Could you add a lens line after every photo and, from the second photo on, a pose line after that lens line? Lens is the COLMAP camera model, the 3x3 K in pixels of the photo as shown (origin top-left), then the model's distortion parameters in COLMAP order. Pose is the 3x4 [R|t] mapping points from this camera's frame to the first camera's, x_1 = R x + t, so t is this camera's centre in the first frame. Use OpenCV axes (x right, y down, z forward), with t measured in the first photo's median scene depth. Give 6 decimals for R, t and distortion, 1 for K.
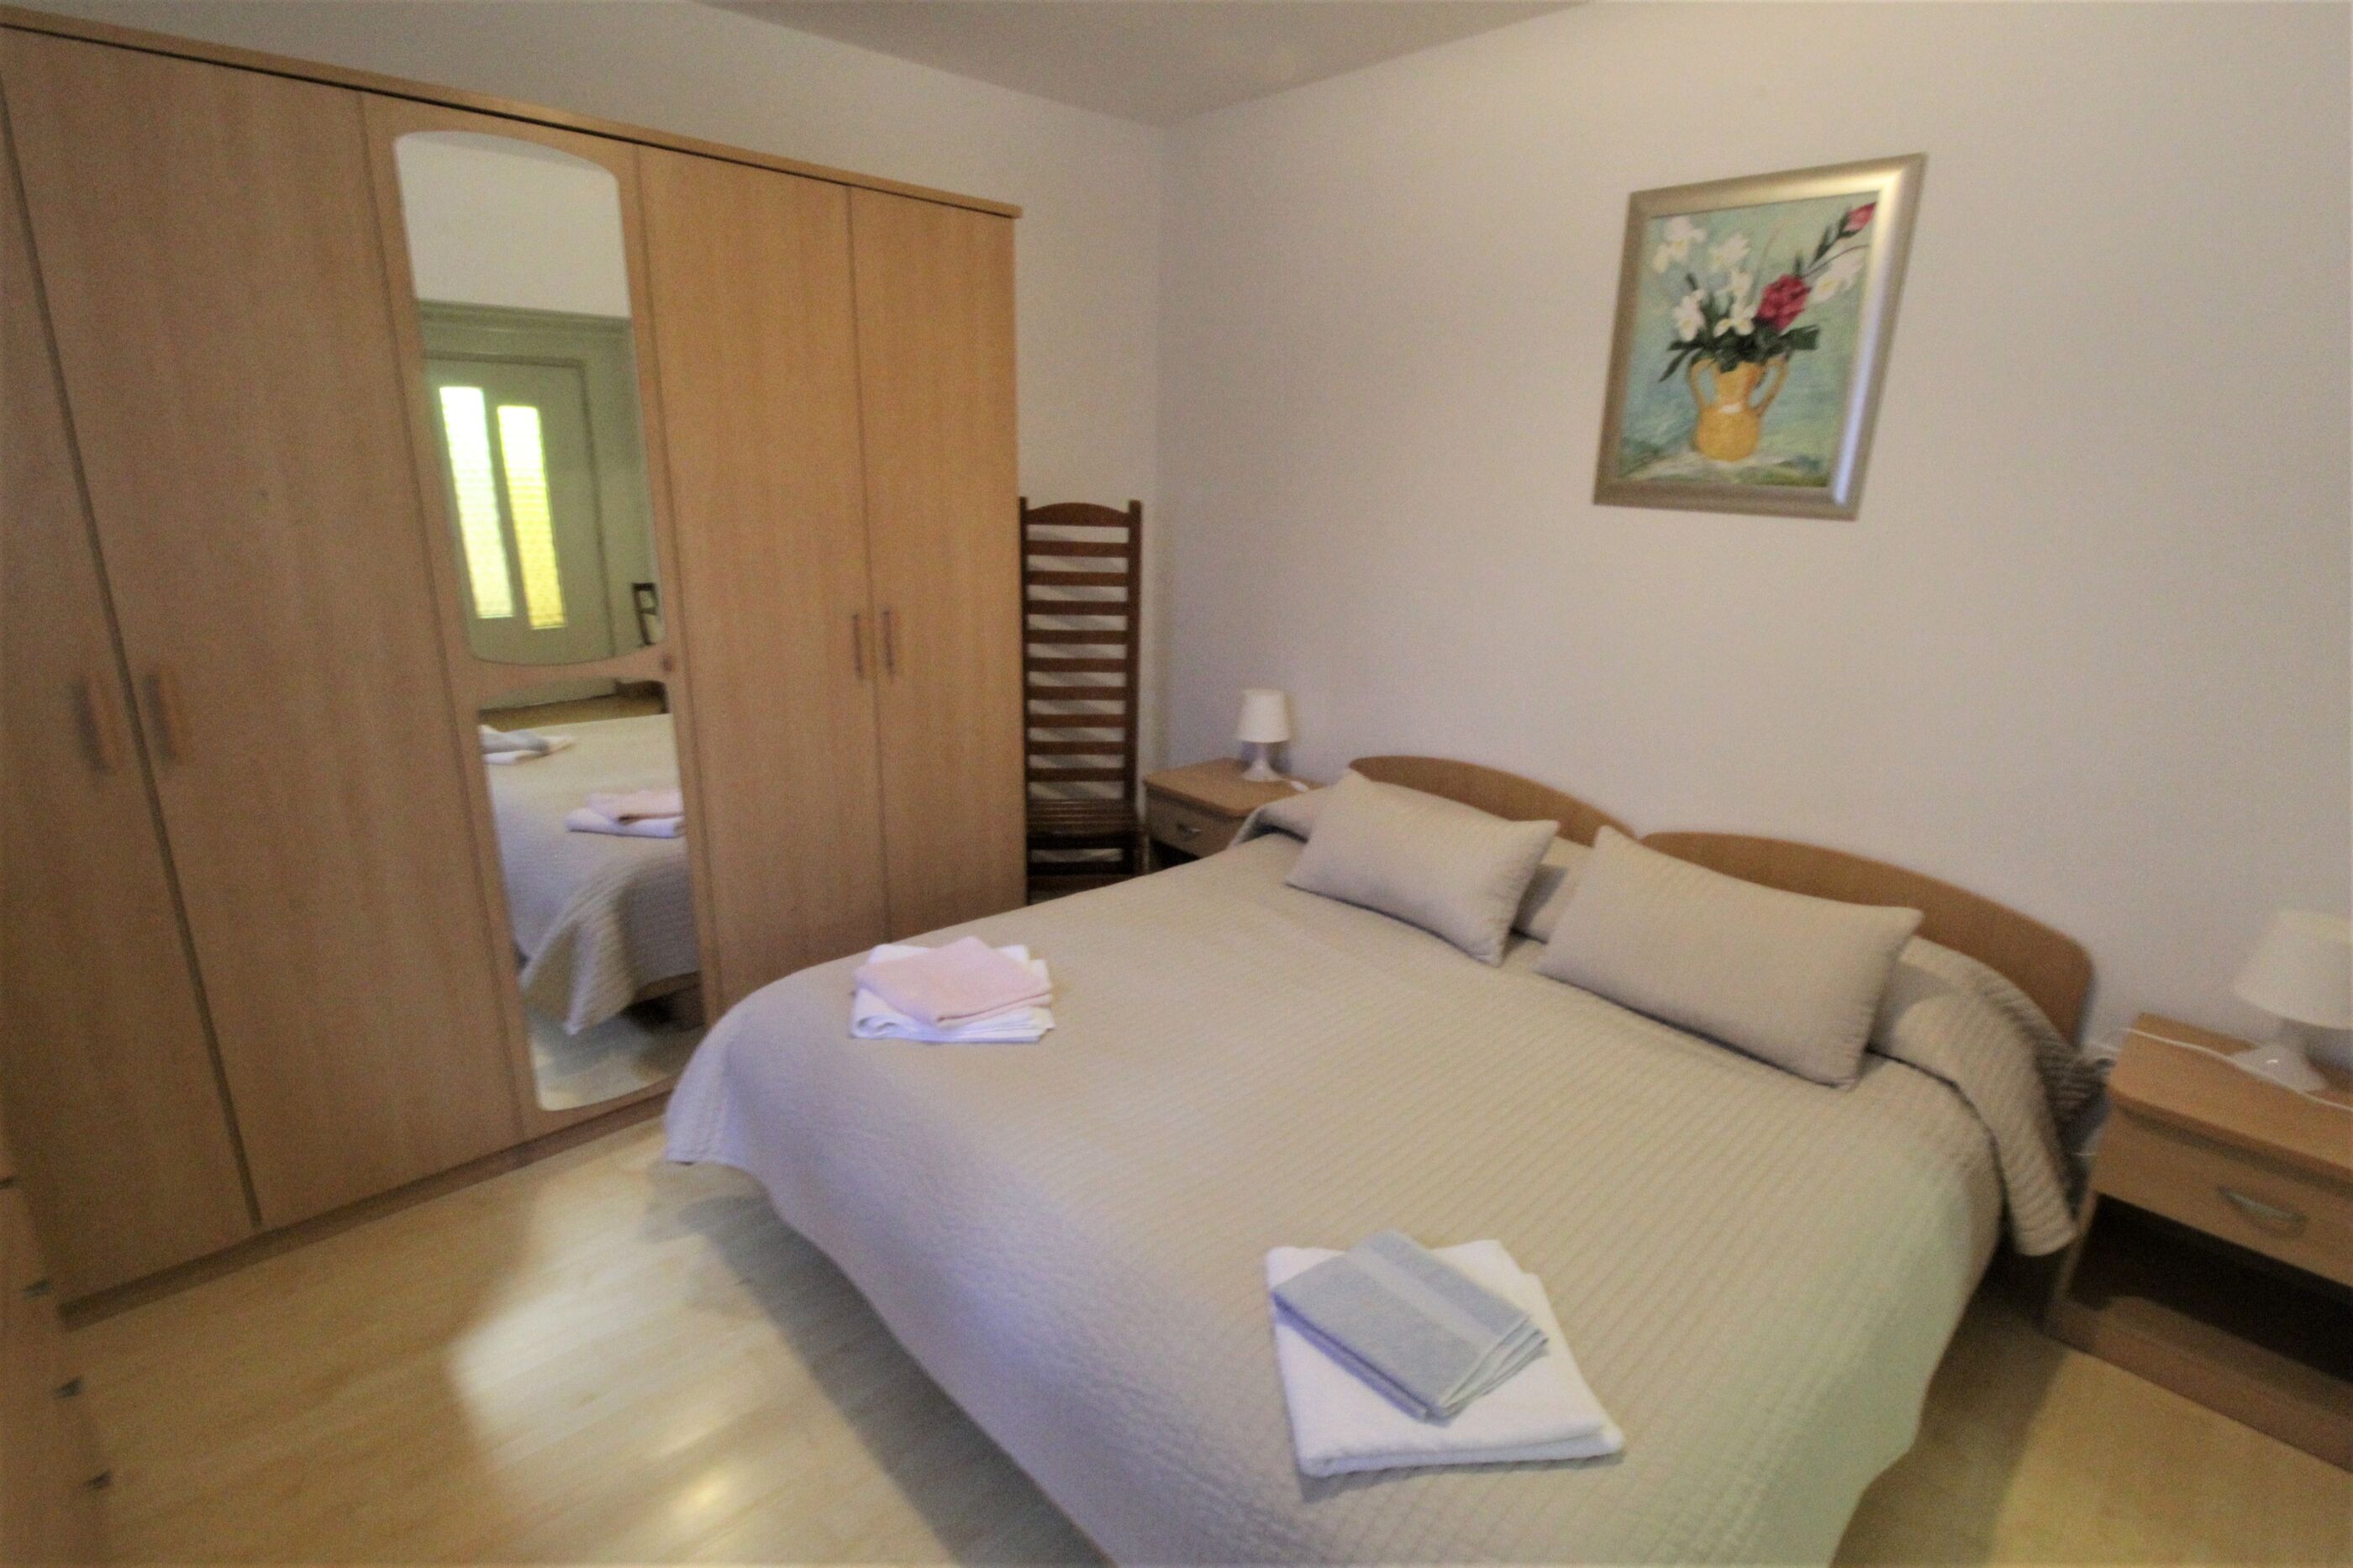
lens RADIAL K [[1097.9, 0, 1195.5], [0, 1097.9, 778.3], [0, 0, 1]] dist [-0.000386, -0.012775]
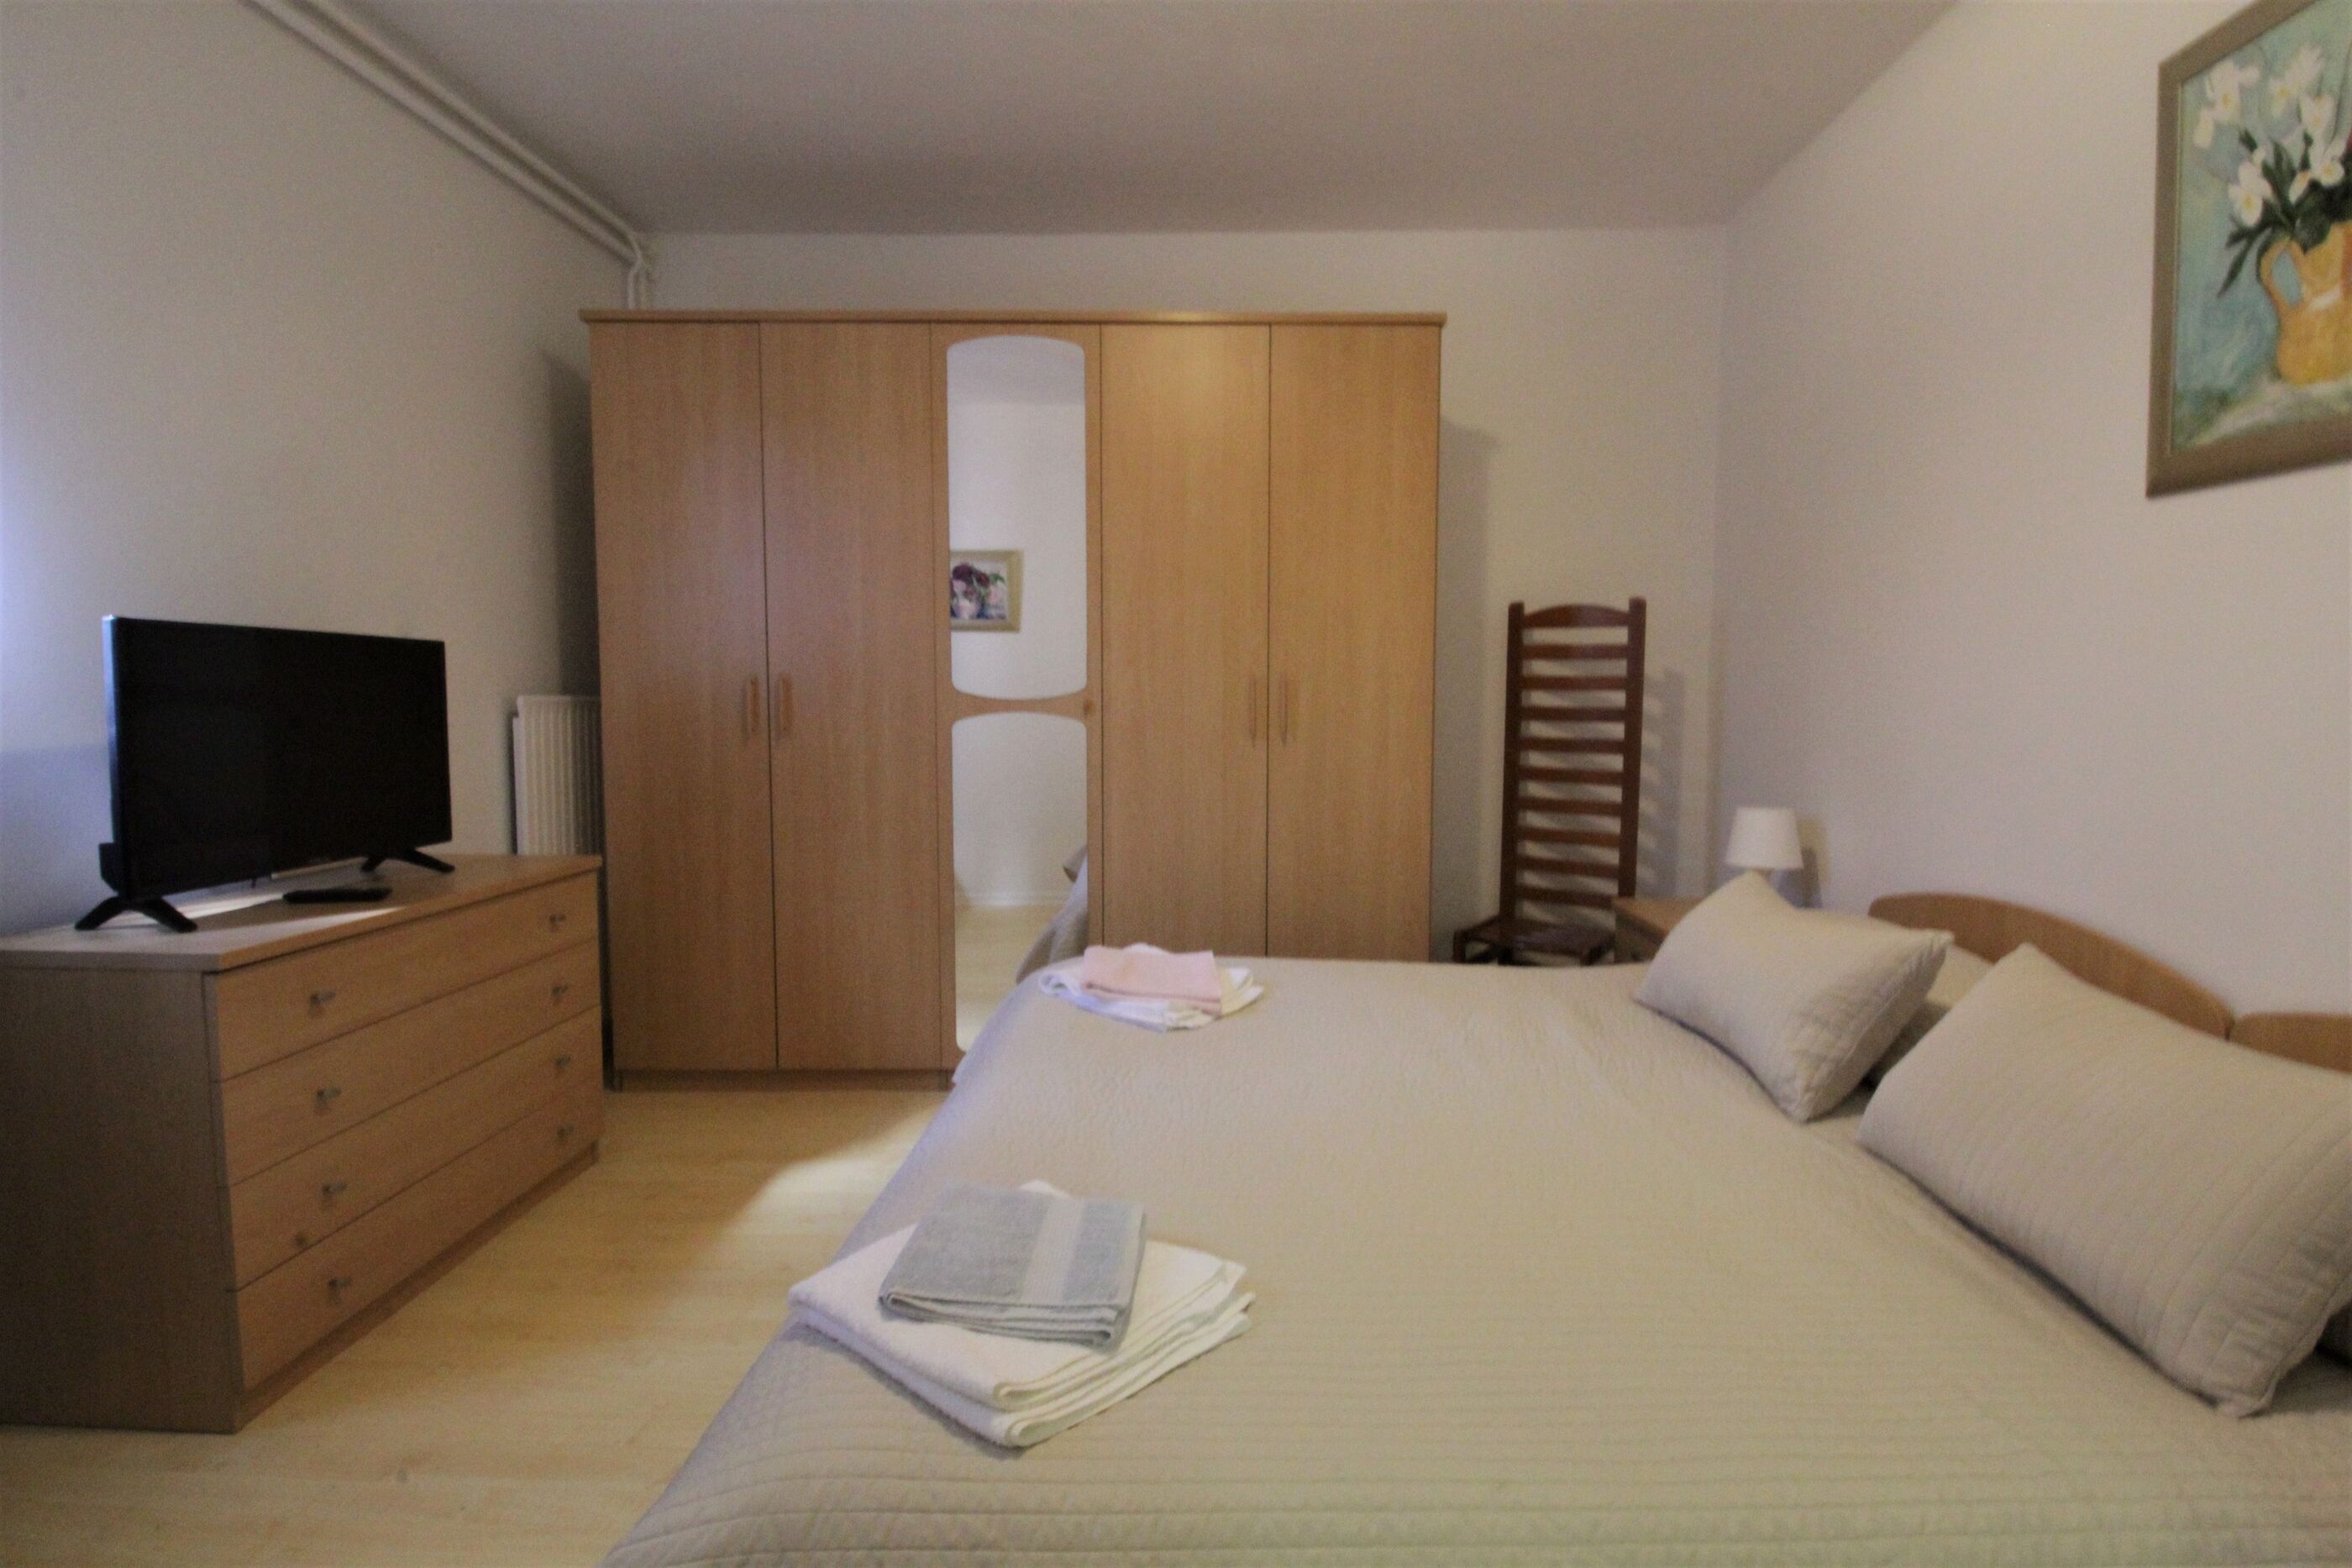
lens RADIAL K [[1096.4, 0, 1211.5], [0, 1096.4, 767.0], [0, 0, 1]] dist [0.001011, -0.010945]
pose [[0.722342, 0.021625, -0.691198, 0.463724], [-0.172556, 0.973531, -0.149873, 0.118434], [0.669661, 0.227530, 0.706954, 0.212129]]
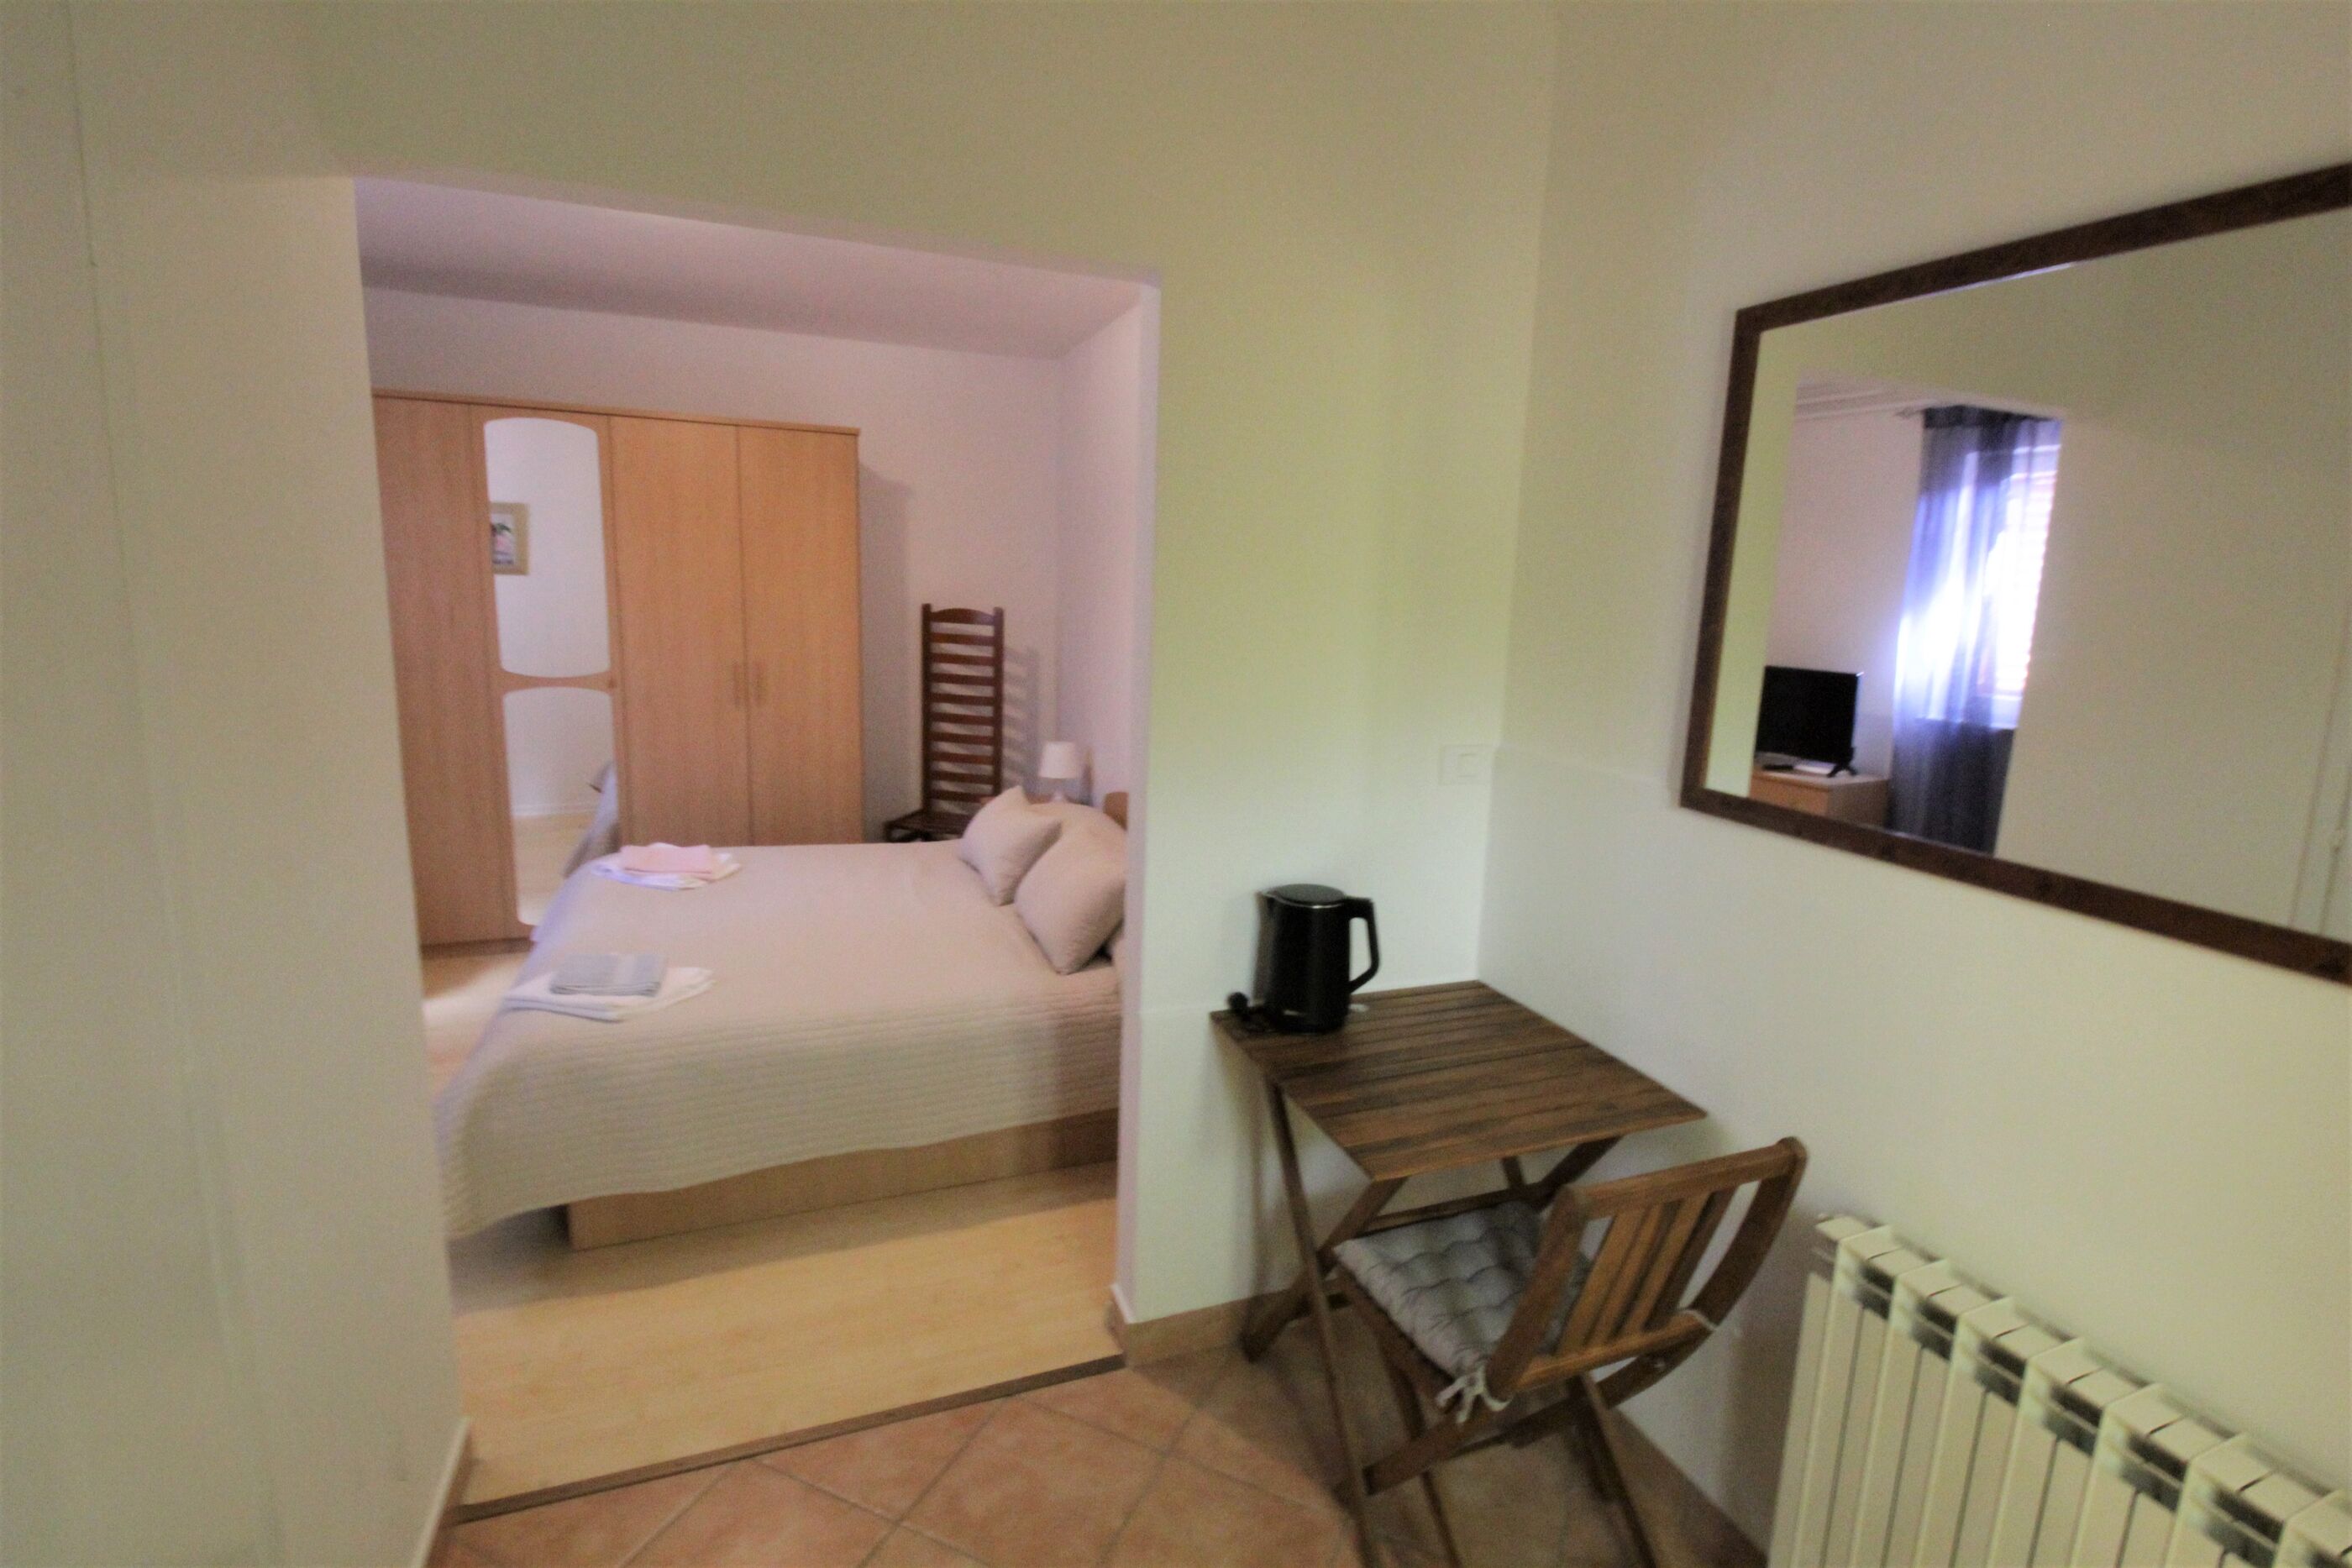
lens RADIAL K [[1079.1, 0, 1175.8], [0, 1079.1, 775.4], [0, 0, 1]] dist [0.021810, -0.011663]
pose [[0.927803, 0.070797, -0.366292, 1.003321], [-0.111932, 0.989422, -0.092283, 0.101382], [0.355883, 0.126621, 0.925913, -0.299638]]
